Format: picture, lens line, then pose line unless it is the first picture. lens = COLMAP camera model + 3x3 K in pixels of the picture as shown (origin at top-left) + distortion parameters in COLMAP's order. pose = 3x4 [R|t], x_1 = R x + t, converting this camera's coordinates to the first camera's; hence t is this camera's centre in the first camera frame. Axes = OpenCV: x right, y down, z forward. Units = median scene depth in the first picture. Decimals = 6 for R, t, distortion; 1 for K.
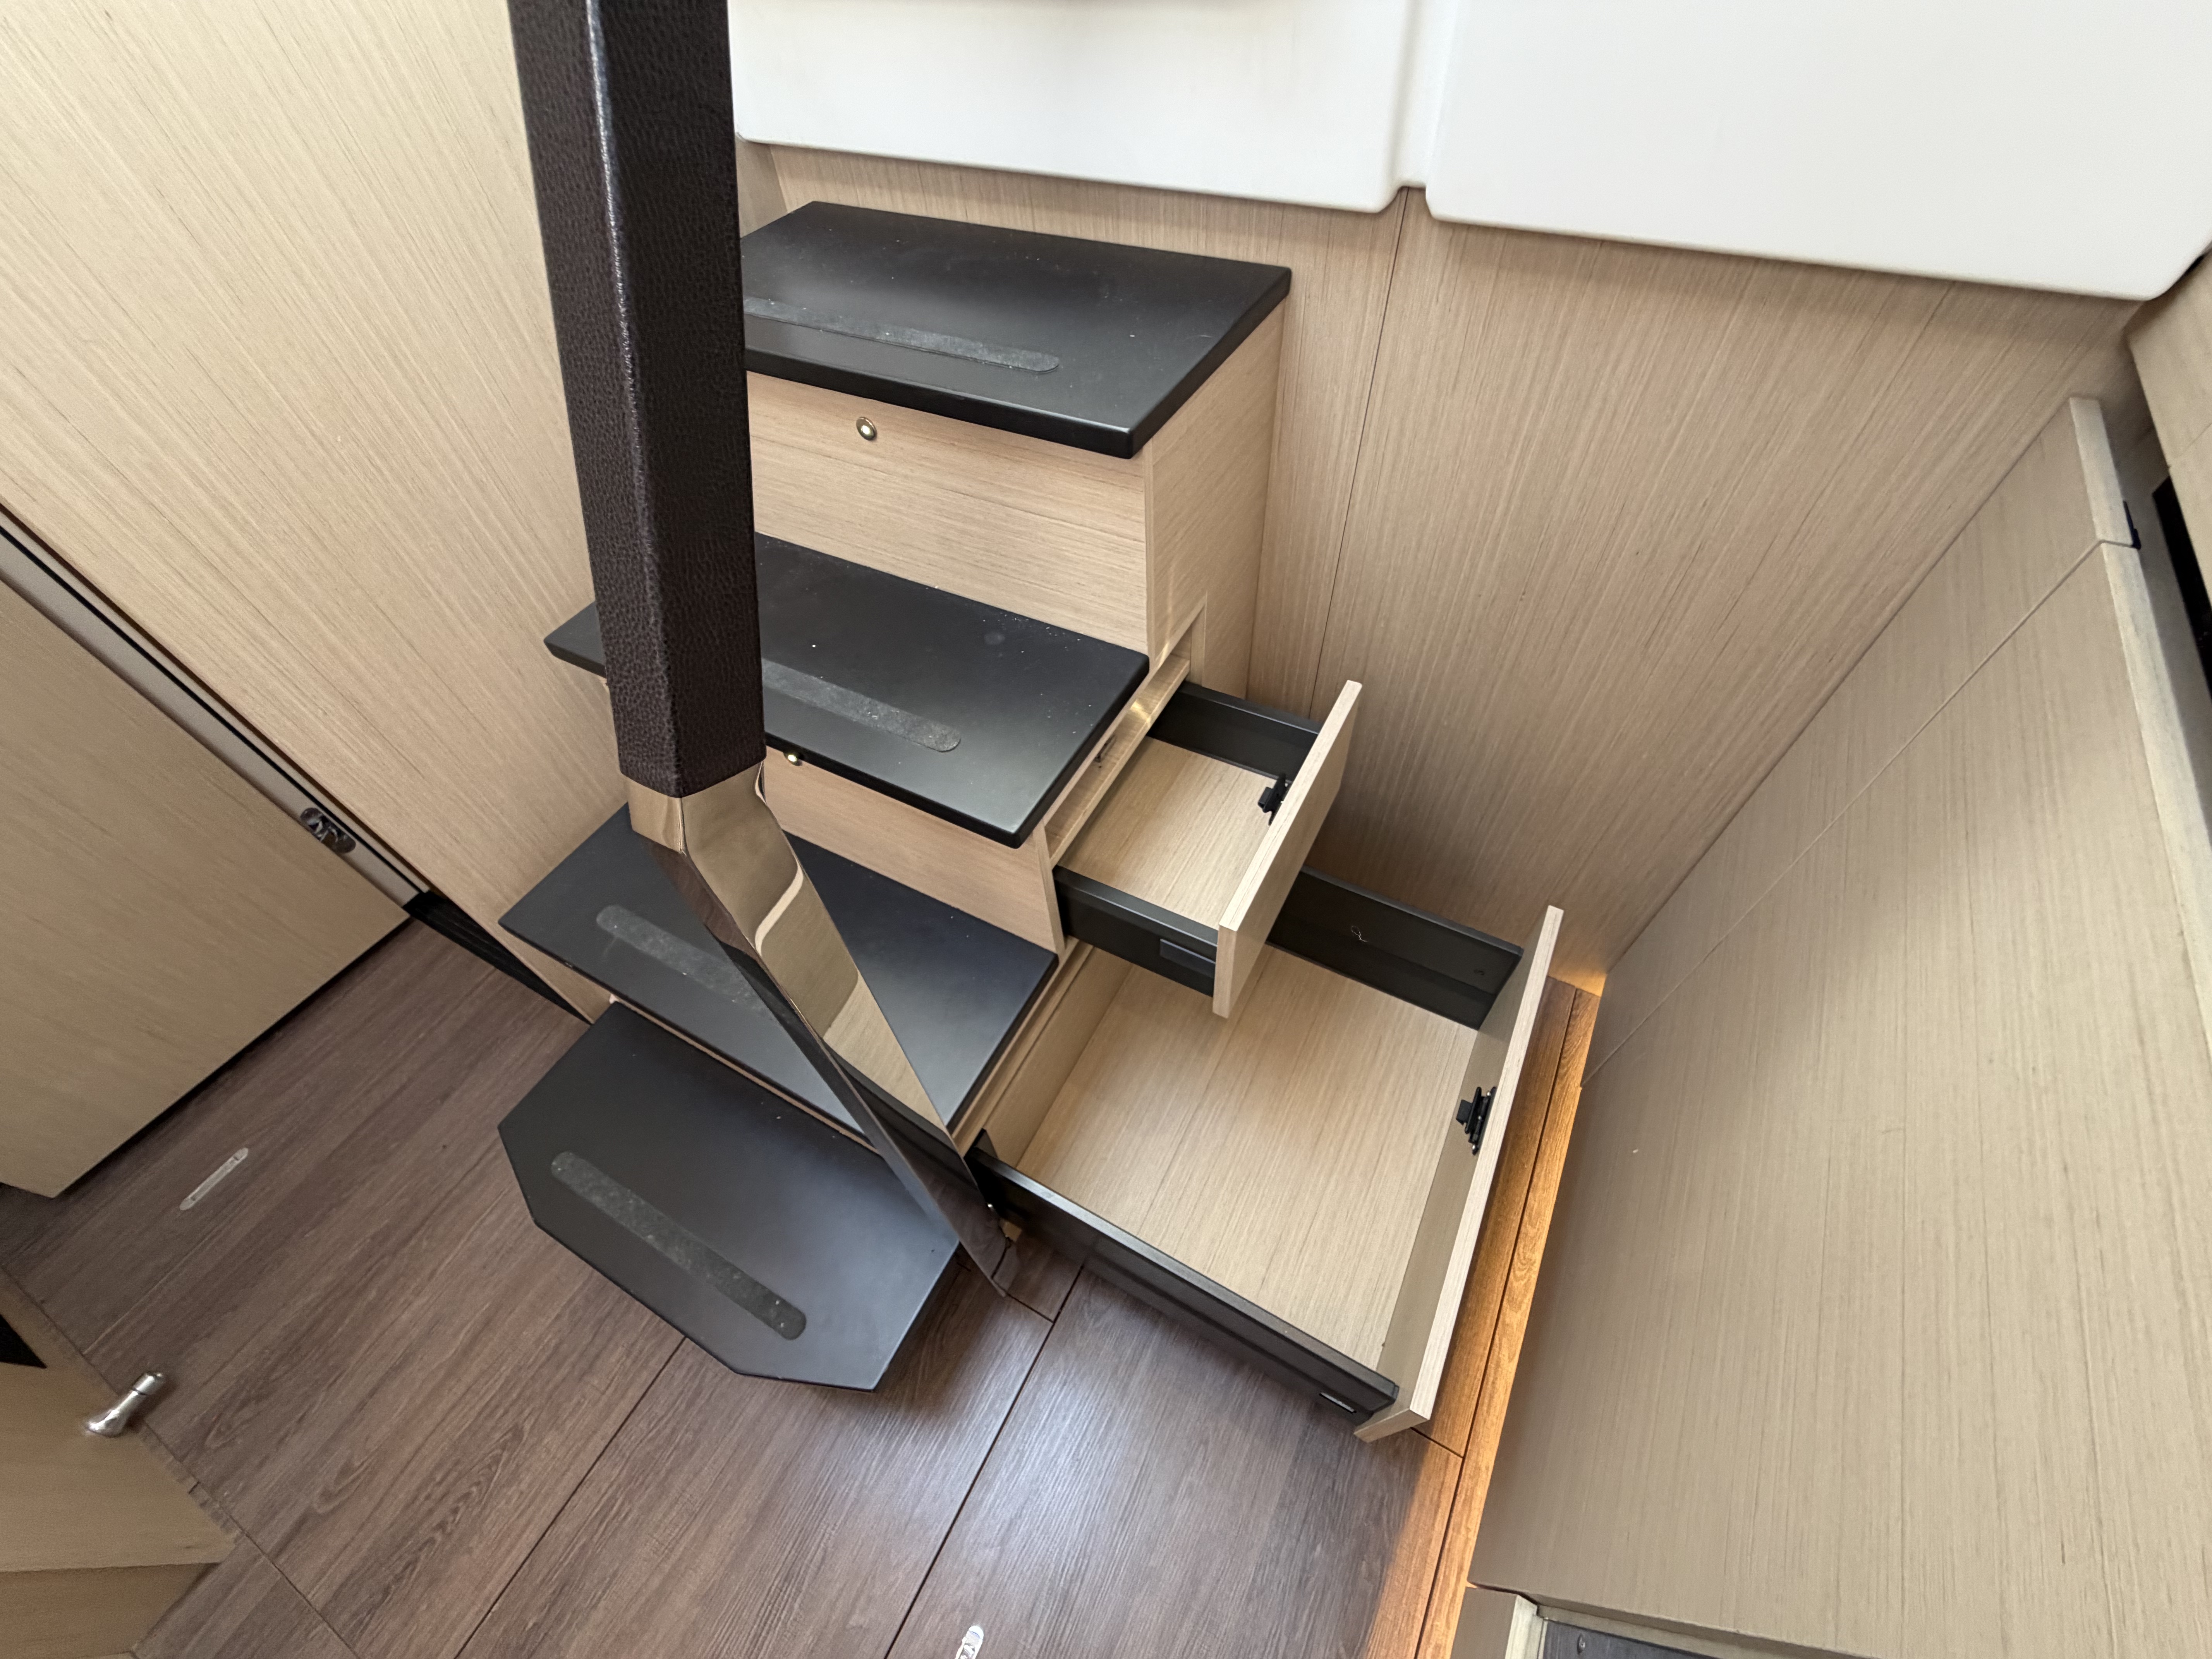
lens RADIAL K [[881.0, 0, 1106.4], [0, 881.0, 831.7], [0, 0, 1]] dist [0.000243, -0.000115]
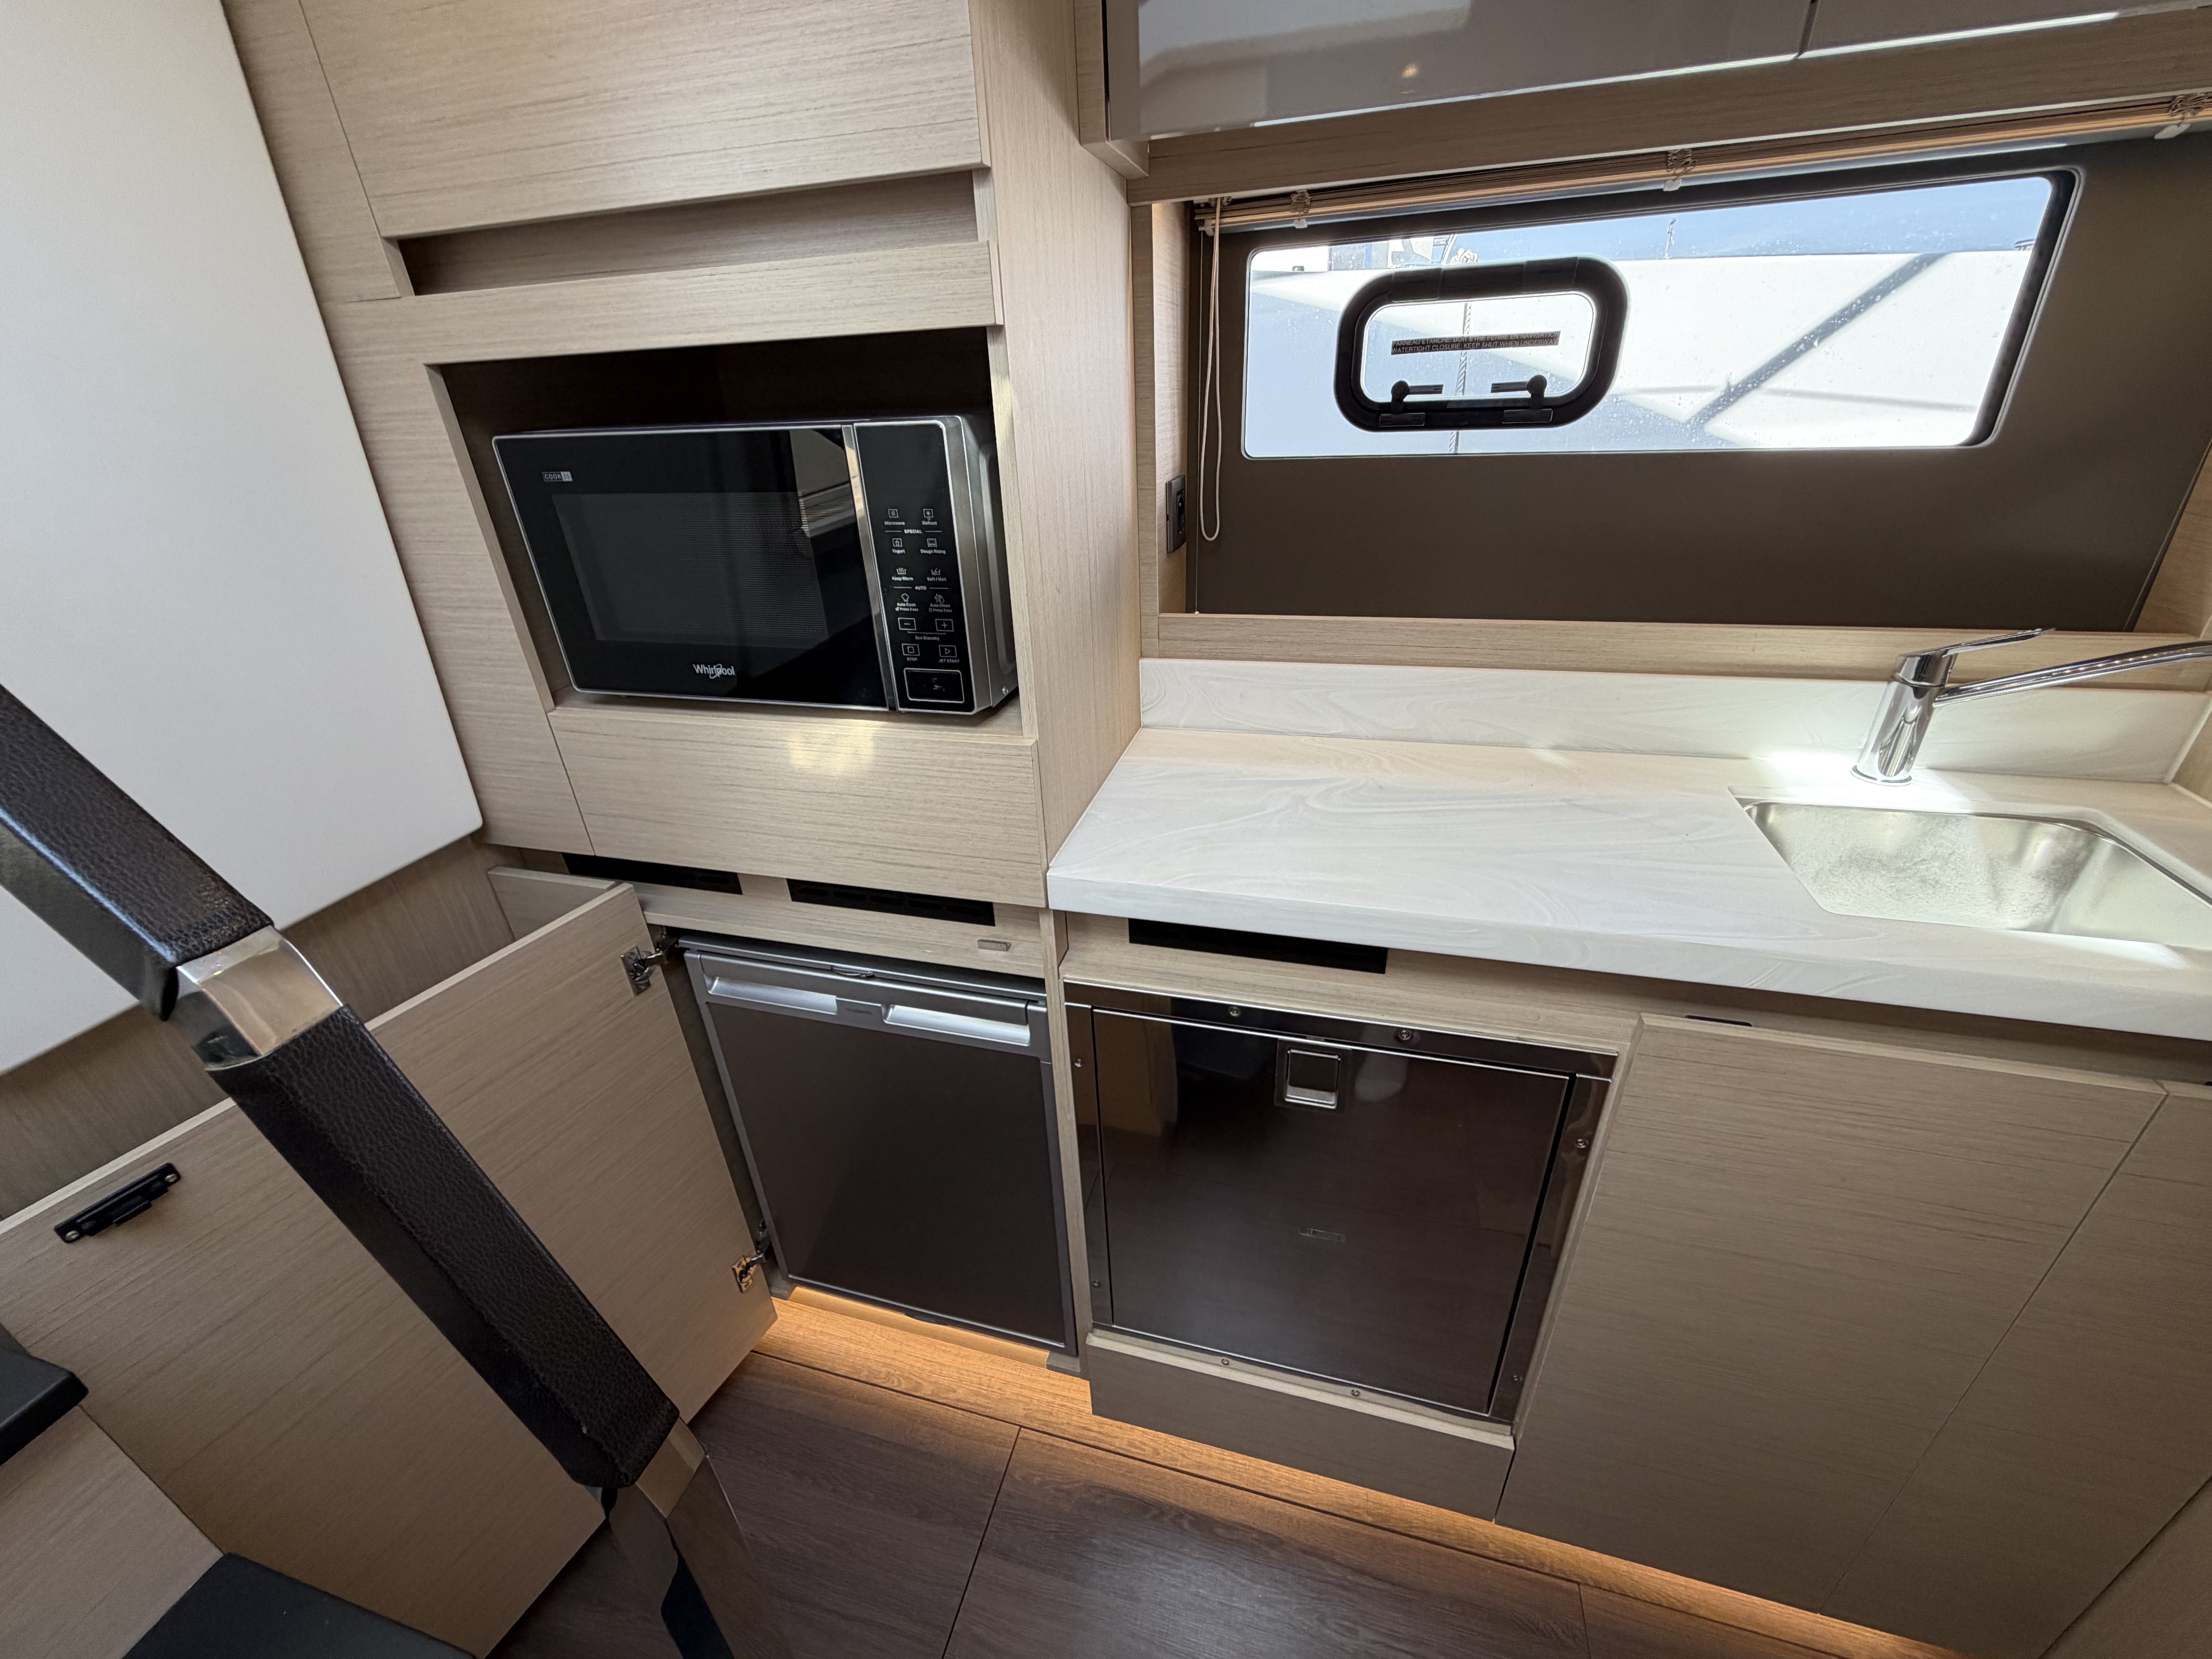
lens RADIAL K [[881.0, 0, 1099.9], [0, 881.0, 827.2], [0, 0, 1]] dist [0.000243, -0.000115]
pose [[-0.216910, -0.383195, 0.897837, -0.531590], [0.801788, 0.454714, 0.387777, -0.155885], [-0.556853, 0.803988, 0.208610, -0.110207]]
